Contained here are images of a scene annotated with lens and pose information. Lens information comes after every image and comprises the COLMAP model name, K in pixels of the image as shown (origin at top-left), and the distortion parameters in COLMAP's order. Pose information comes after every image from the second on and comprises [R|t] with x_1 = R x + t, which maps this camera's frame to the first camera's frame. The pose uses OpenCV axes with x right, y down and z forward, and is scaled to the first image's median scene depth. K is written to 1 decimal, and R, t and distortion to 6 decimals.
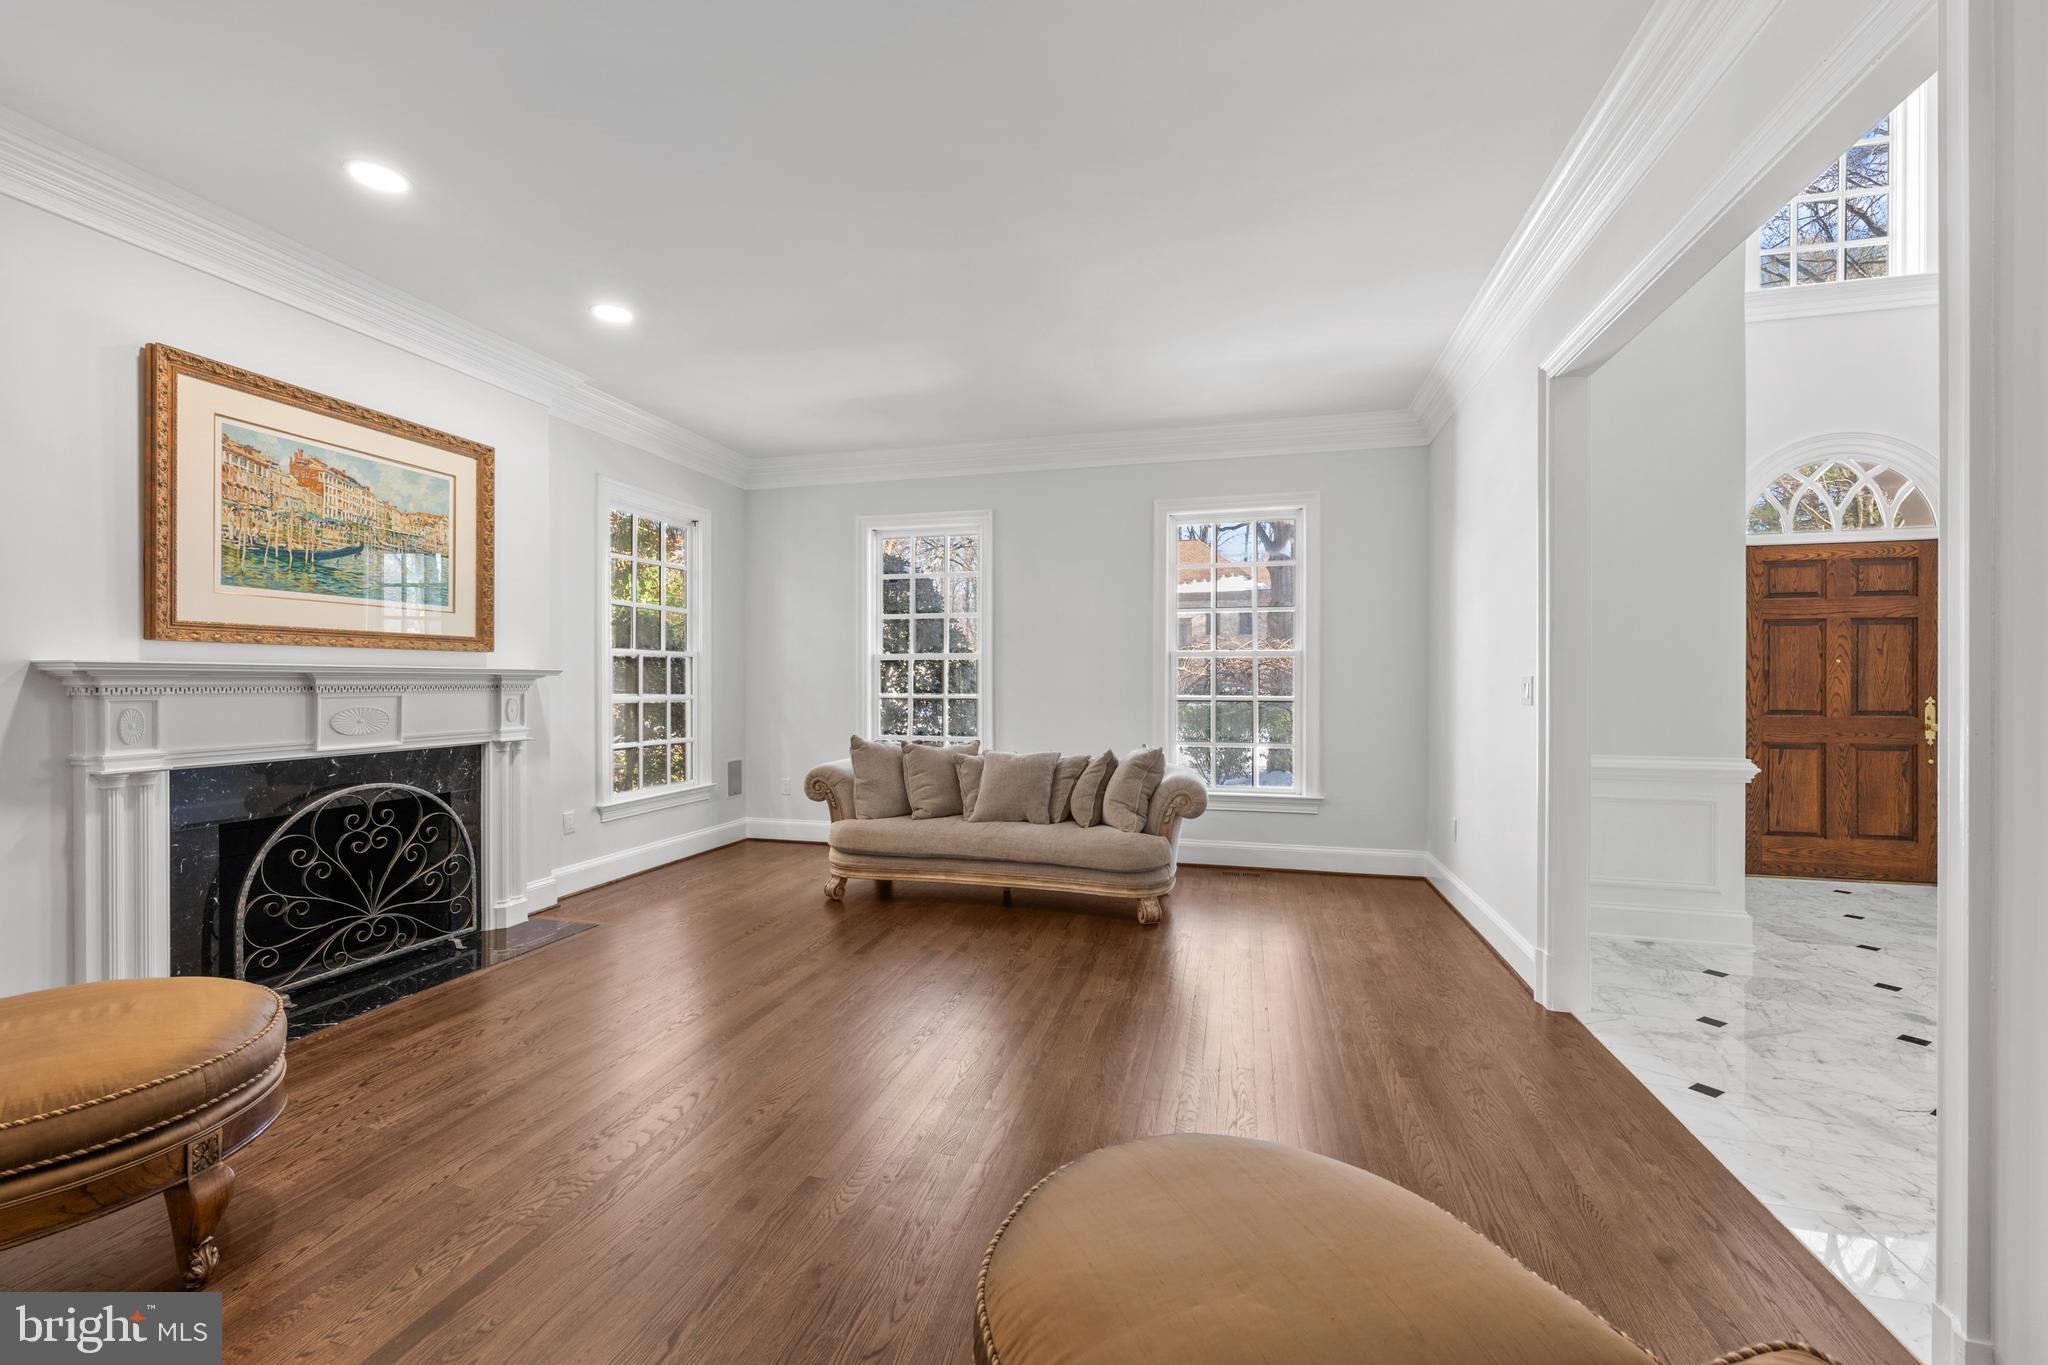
lens RADIAL K [[819.9, 0, 1024.0], [0, 819.9, 682.5], [0, 0, 1]] dist [0.000273, 0.000006]
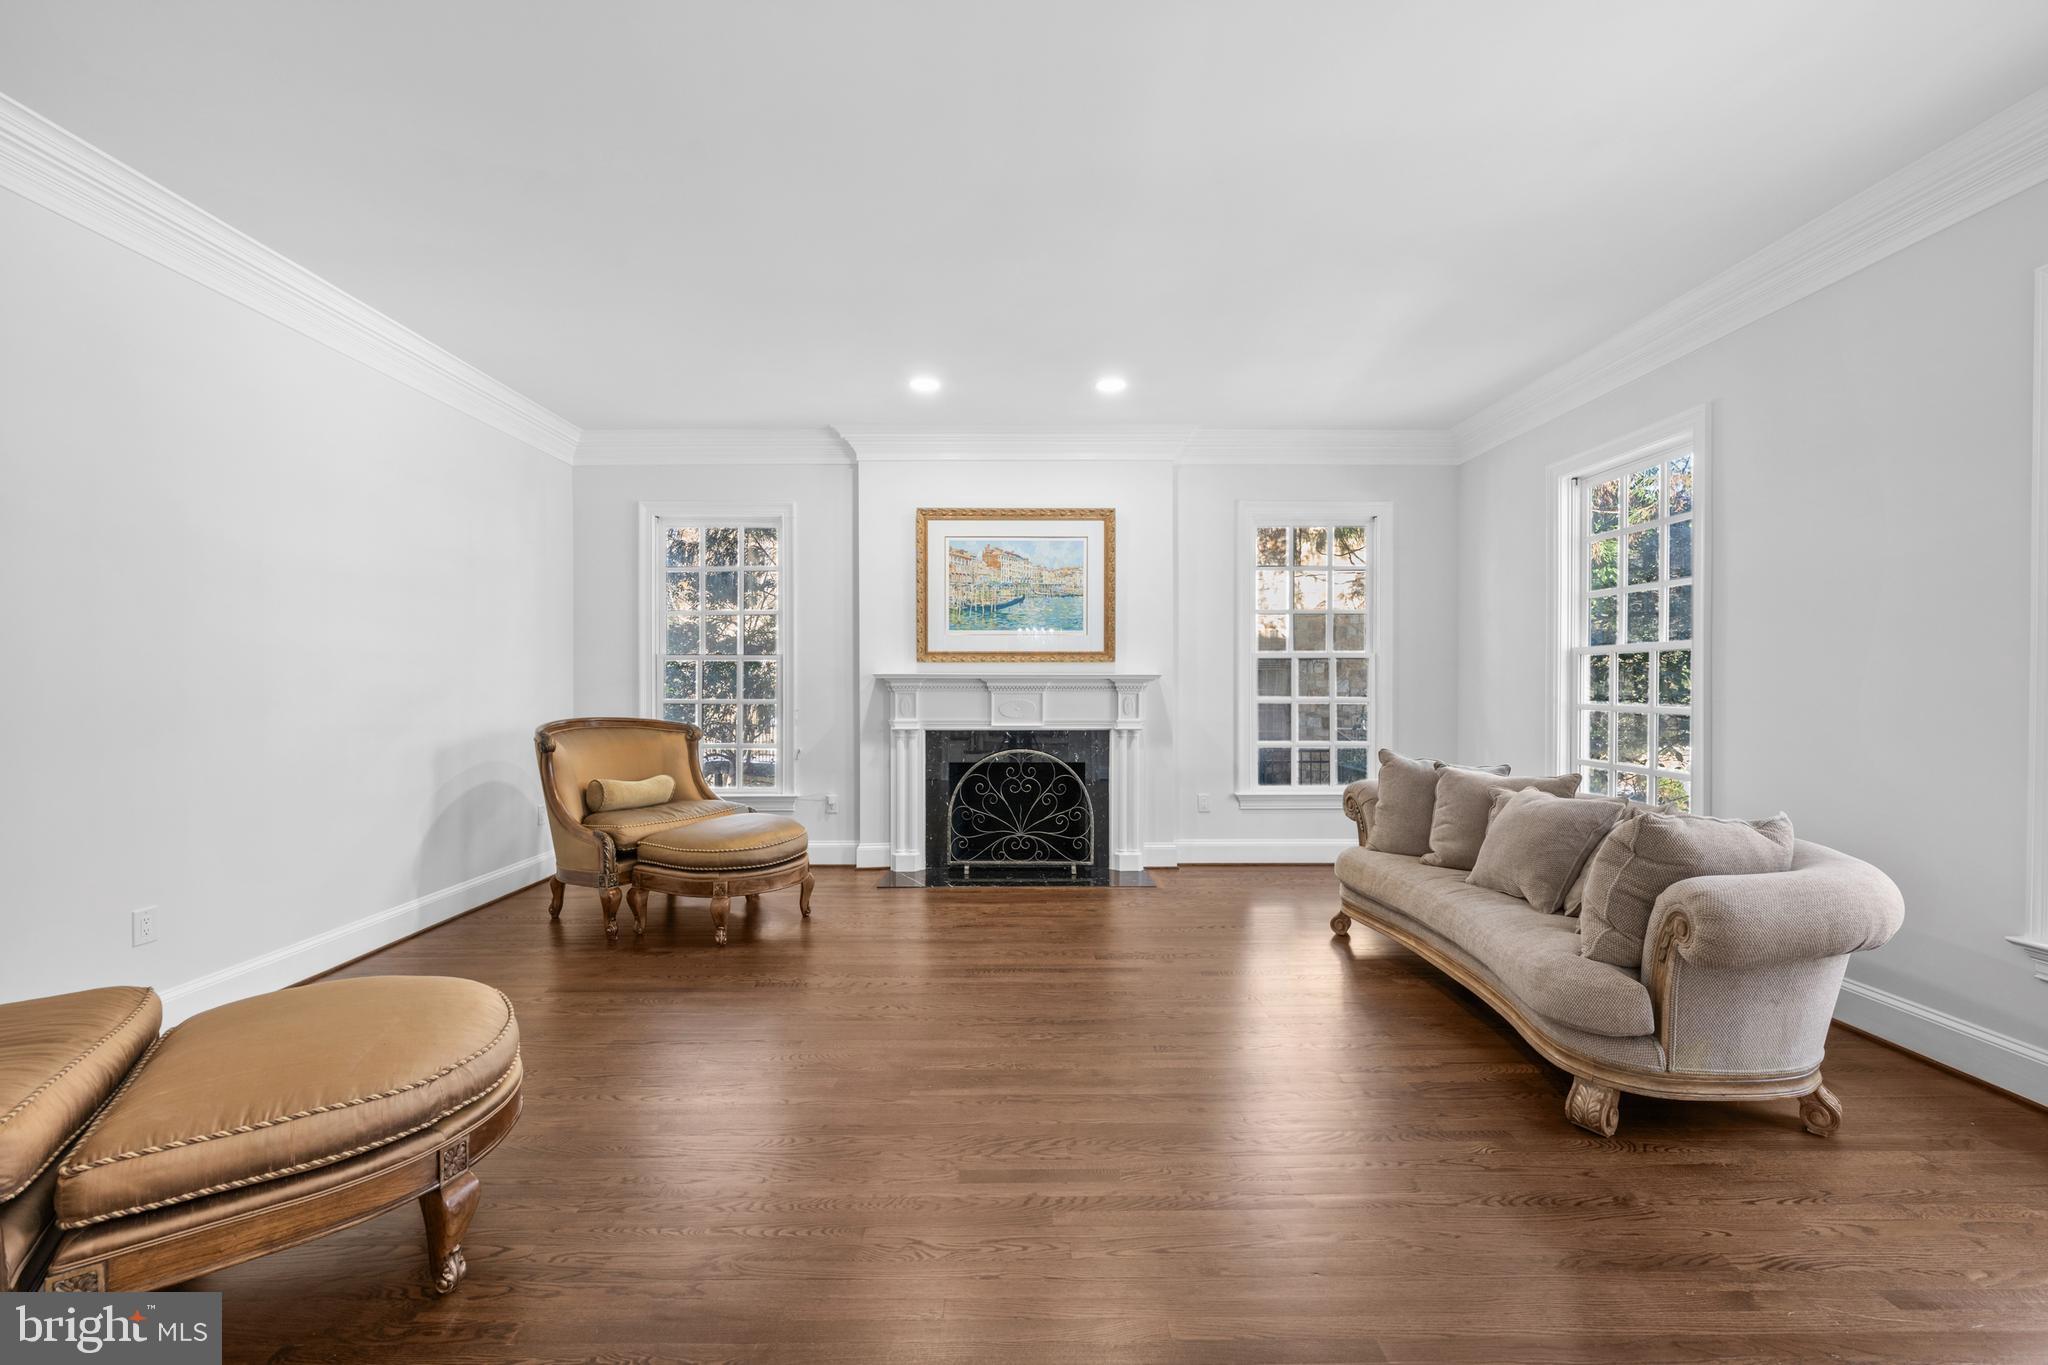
lens RADIAL K [[819.9, 0, 1024.0], [0, 819.9, 682.5], [0, 0, 1]] dist [0.000273, 0.000006]
pose [[0.266614, 0.001360, -0.963803, 0.684513], [-0.002213, 0.999997, 0.000799, -0.004904], [0.963801, 0.001920, 0.266616, 0.576086]]
